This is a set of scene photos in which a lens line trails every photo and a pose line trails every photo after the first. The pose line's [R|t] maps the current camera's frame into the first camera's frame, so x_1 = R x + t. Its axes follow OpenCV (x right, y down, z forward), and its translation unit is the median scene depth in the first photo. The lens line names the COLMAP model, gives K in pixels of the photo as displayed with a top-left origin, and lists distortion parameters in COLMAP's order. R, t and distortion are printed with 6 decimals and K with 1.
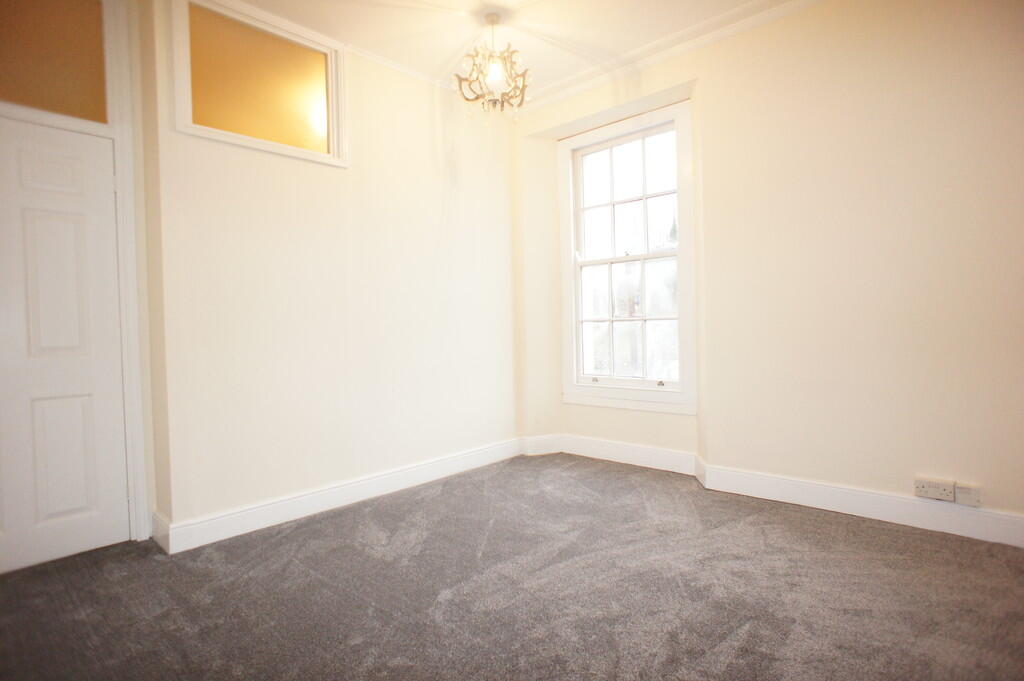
lens RADIAL K [[532.5, 0, 514.0], [0, 532.5, 344.1], [0, 0, 1]] dist [-0.082333, 0.047644]
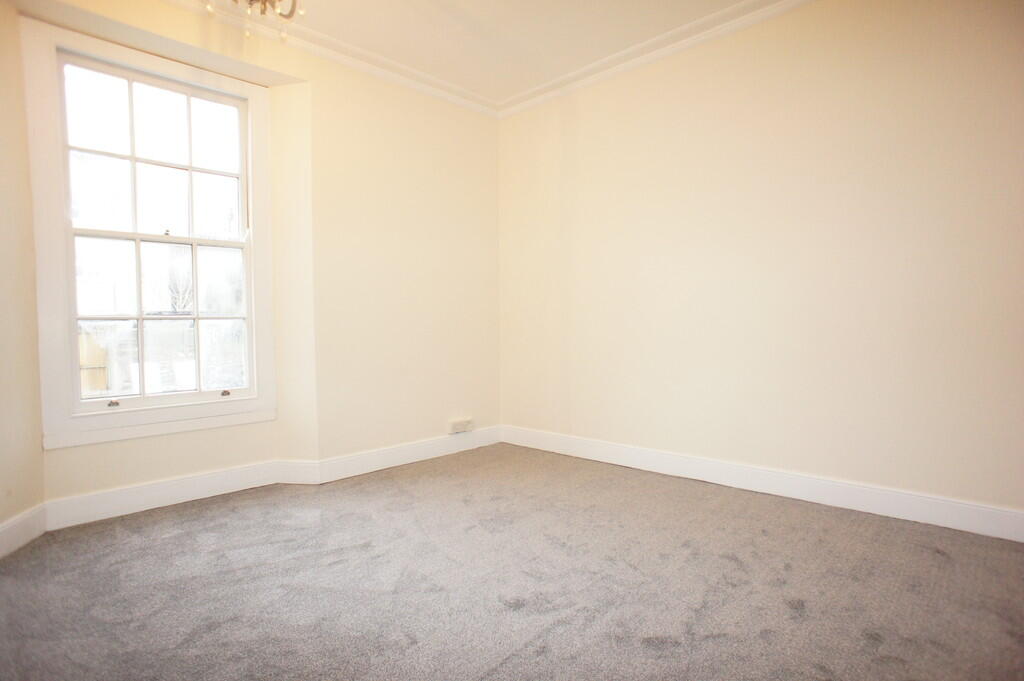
lens RADIAL K [[532.5, 0, 514.0], [0, 532.5, 344.1], [0, 0, 1]] dist [-0.082333, 0.047644]
pose [[0.026946, -0.013338, 0.999548, -0.554833], [0.047717, 0.998788, 0.012042, 0.007240], [-0.998497, 0.047371, 0.027549, 0.503200]]
